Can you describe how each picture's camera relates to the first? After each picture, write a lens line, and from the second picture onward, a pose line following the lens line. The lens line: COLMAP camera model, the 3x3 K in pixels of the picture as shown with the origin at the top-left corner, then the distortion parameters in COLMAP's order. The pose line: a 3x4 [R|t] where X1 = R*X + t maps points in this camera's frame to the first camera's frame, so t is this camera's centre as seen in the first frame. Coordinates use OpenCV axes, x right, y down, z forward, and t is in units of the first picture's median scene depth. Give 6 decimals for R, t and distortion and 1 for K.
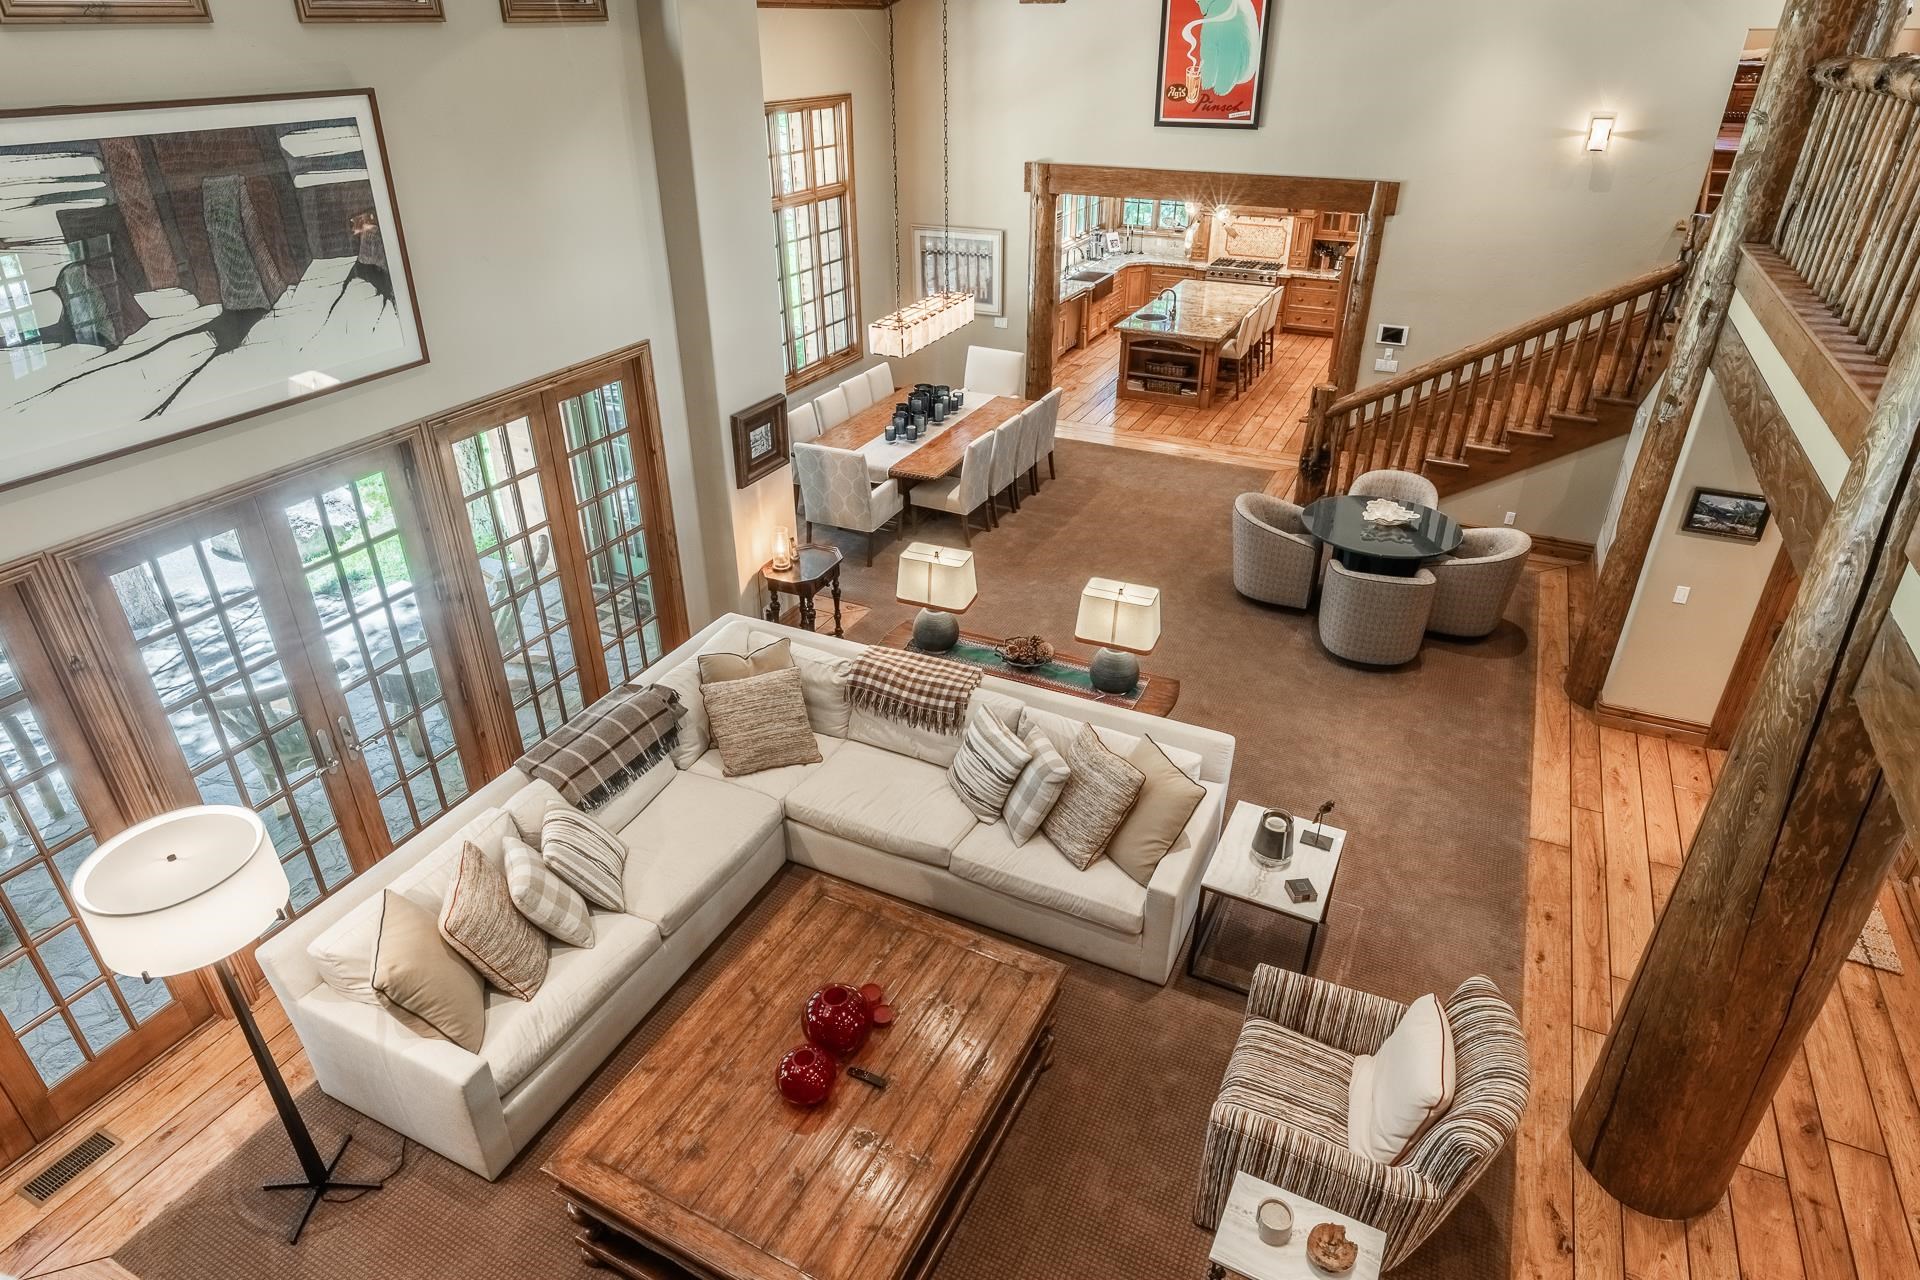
lens RADIAL K [[1102.5, 0, 961.1], [0, 1102.5, 644.9], [0, 0, 1]] dist [0.001959, -0.002326]
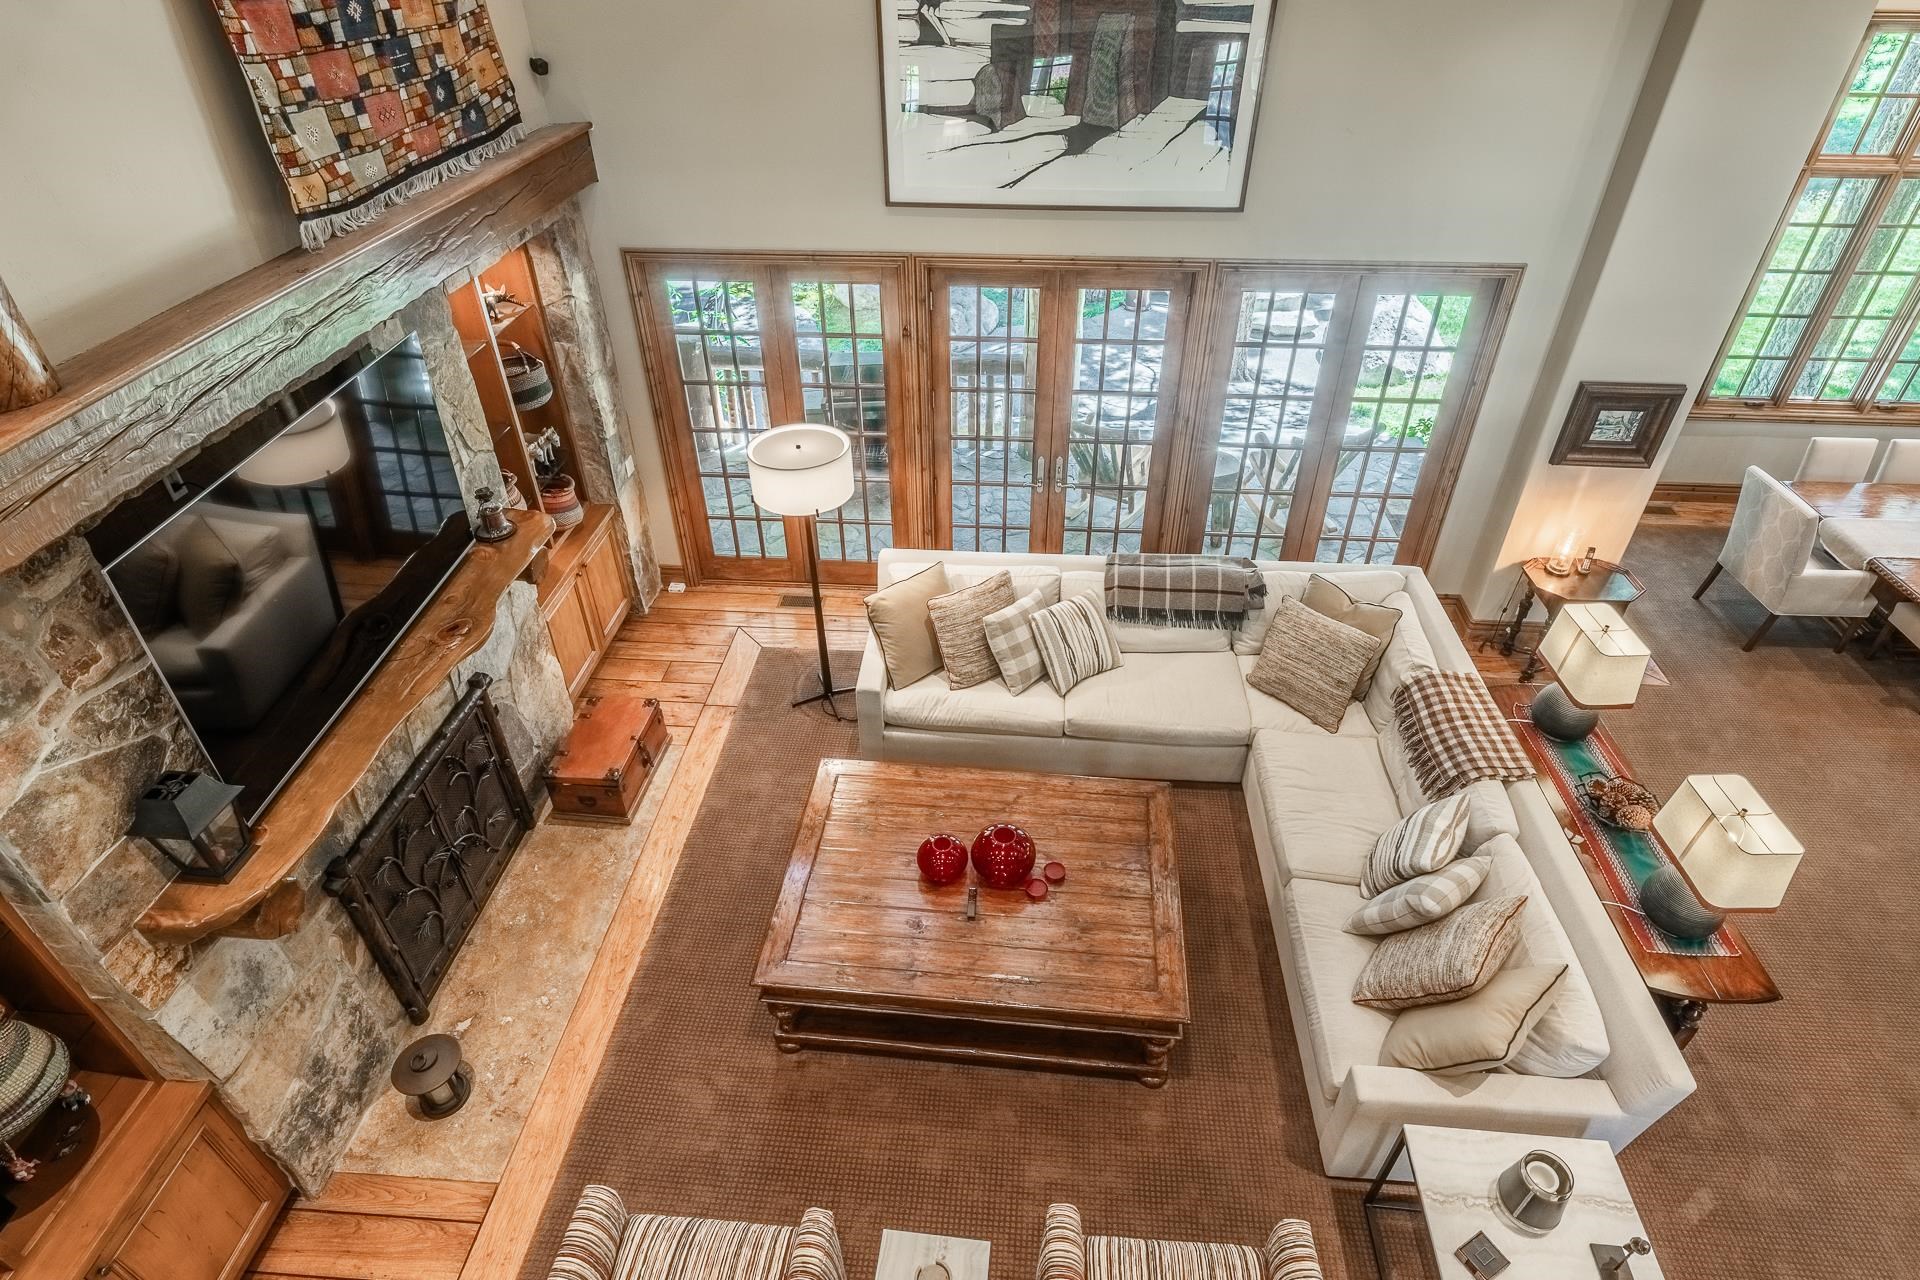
lens RADIAL K [[1003.6, 0, 966.2], [0, 1003.6, 637.4], [0, 0, 1]] dist [-0.002100, -0.006774]
pose [[0.366970, 0.561160, -0.741911, 0.358806], [-0.457617, 0.803277, 0.381225, -0.147868], [0.809888, 0.199613, 0.551576, 0.261911]]
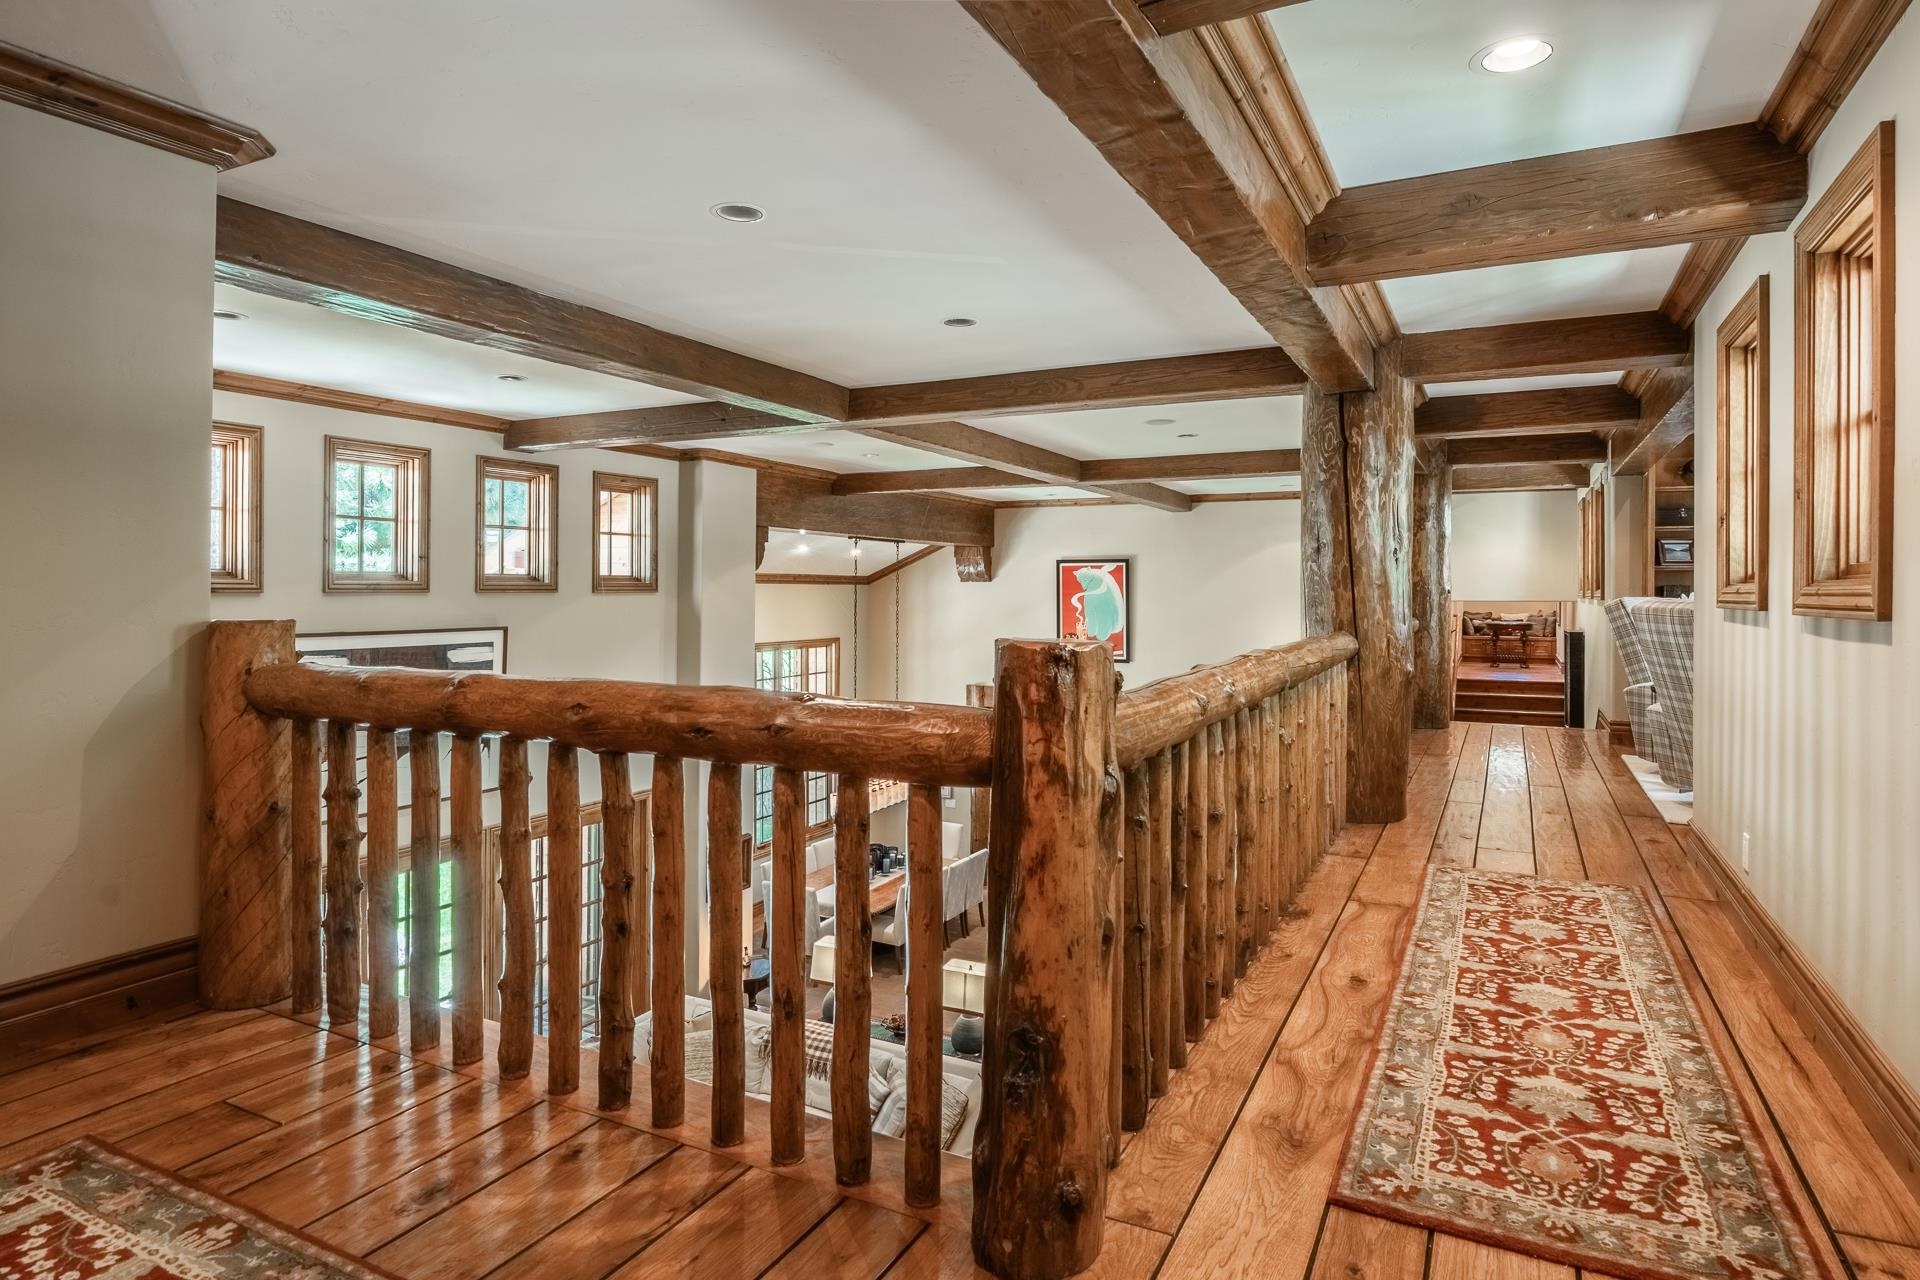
lens RADIAL K [[1084.7, 0, 969.9], [0, 1084.7, 589.9], [0, 0, 1]] dist [-0.001067, -0.000920]
pose [[0.999727, 0.007562, -0.022092, 0.167527], [-0.017439, 0.870945, -0.491071, 0.197268], [0.015527, 0.491323, 0.870839, -0.366654]]
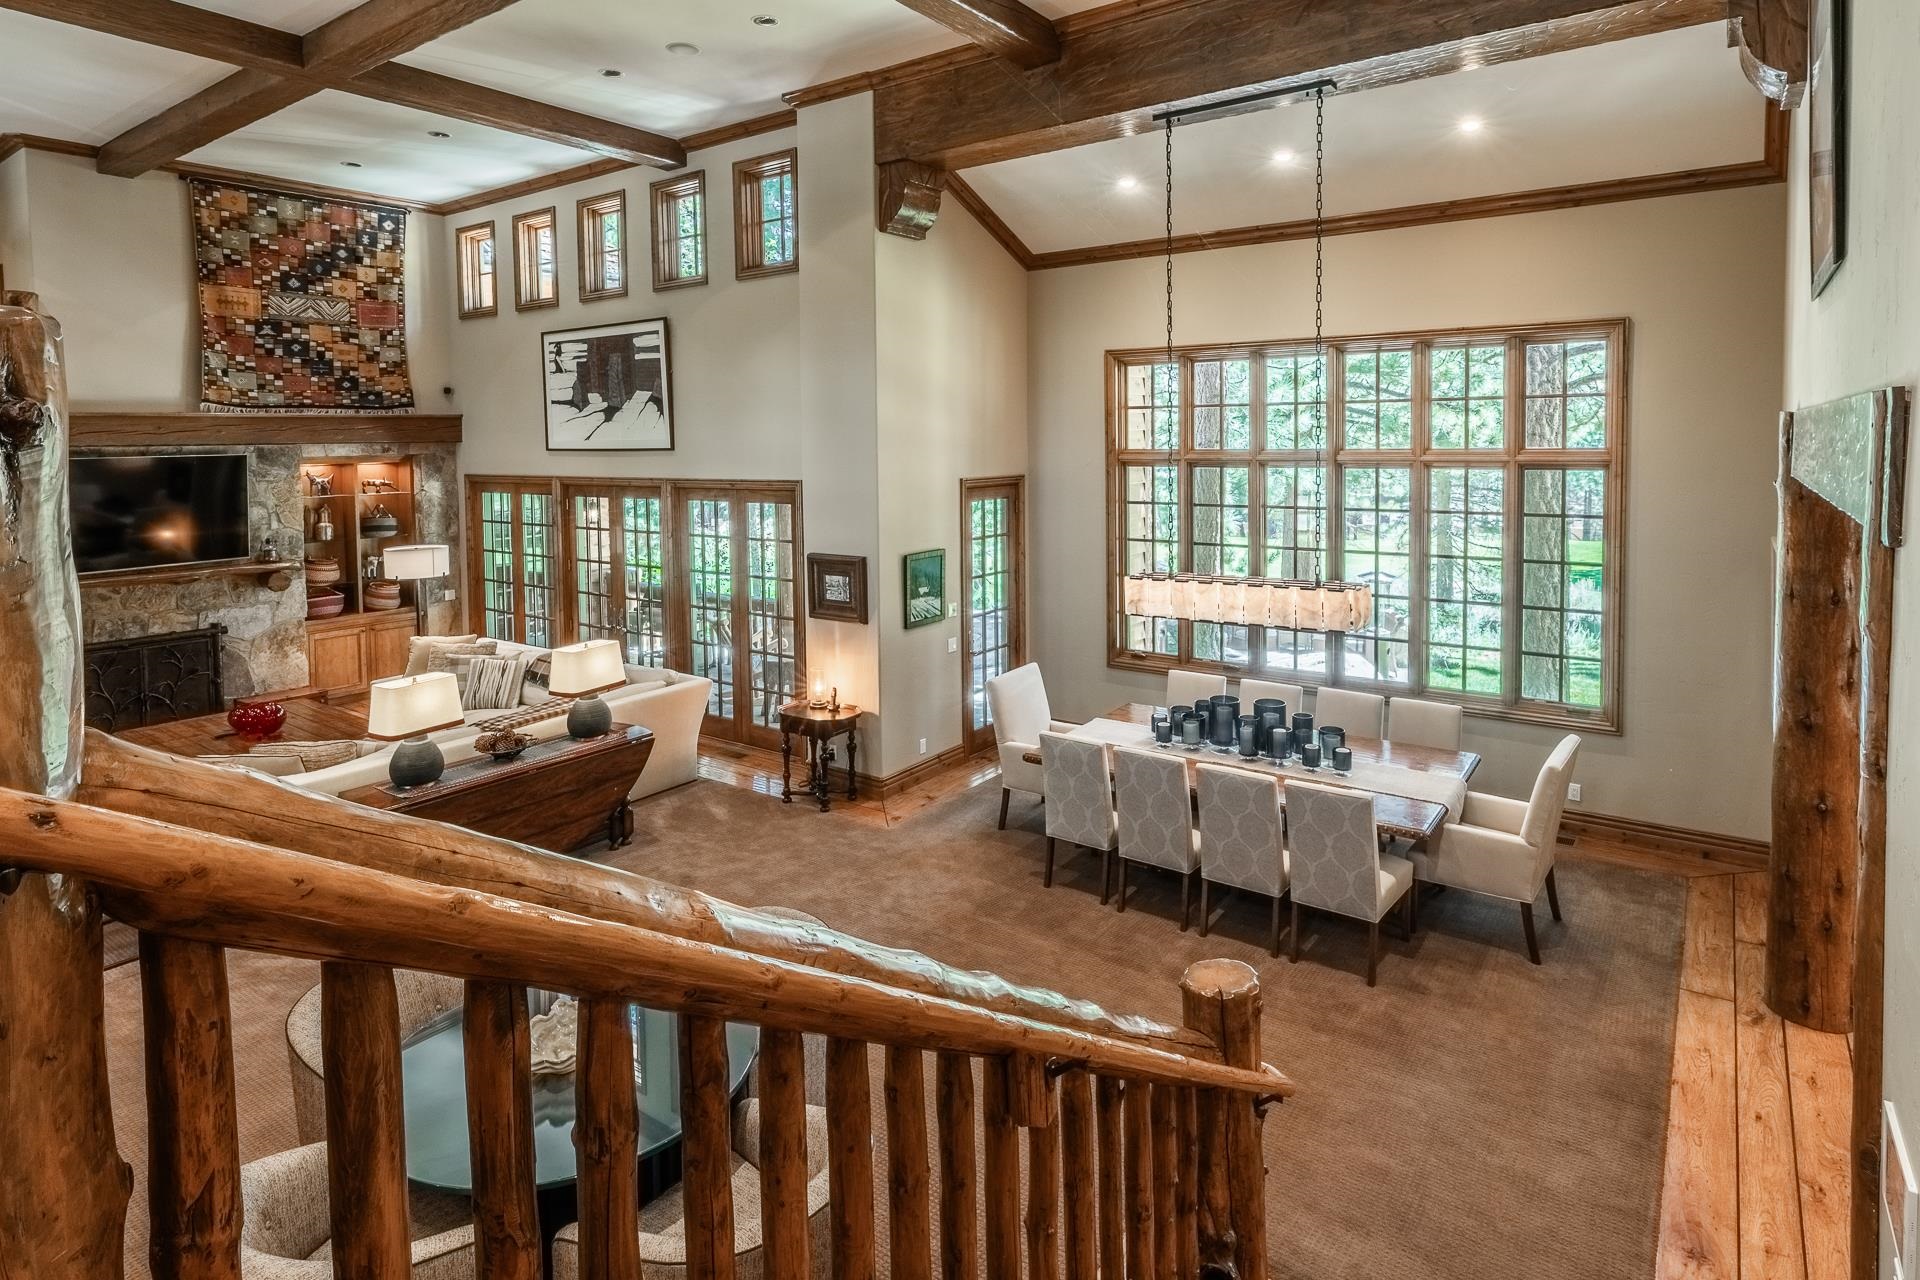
lens RADIAL K [[1003.6, 0, 977.0], [0, 1003.6, 478.5], [0, 0, 1]] dist [-0.002100, -0.006774]
pose [[-0.158226, 0.046418, -0.986311, 0.973766], [-0.473025, 0.873249, 0.116980, -0.574786], [0.866725, 0.485059, -0.116214, 1.459960]]
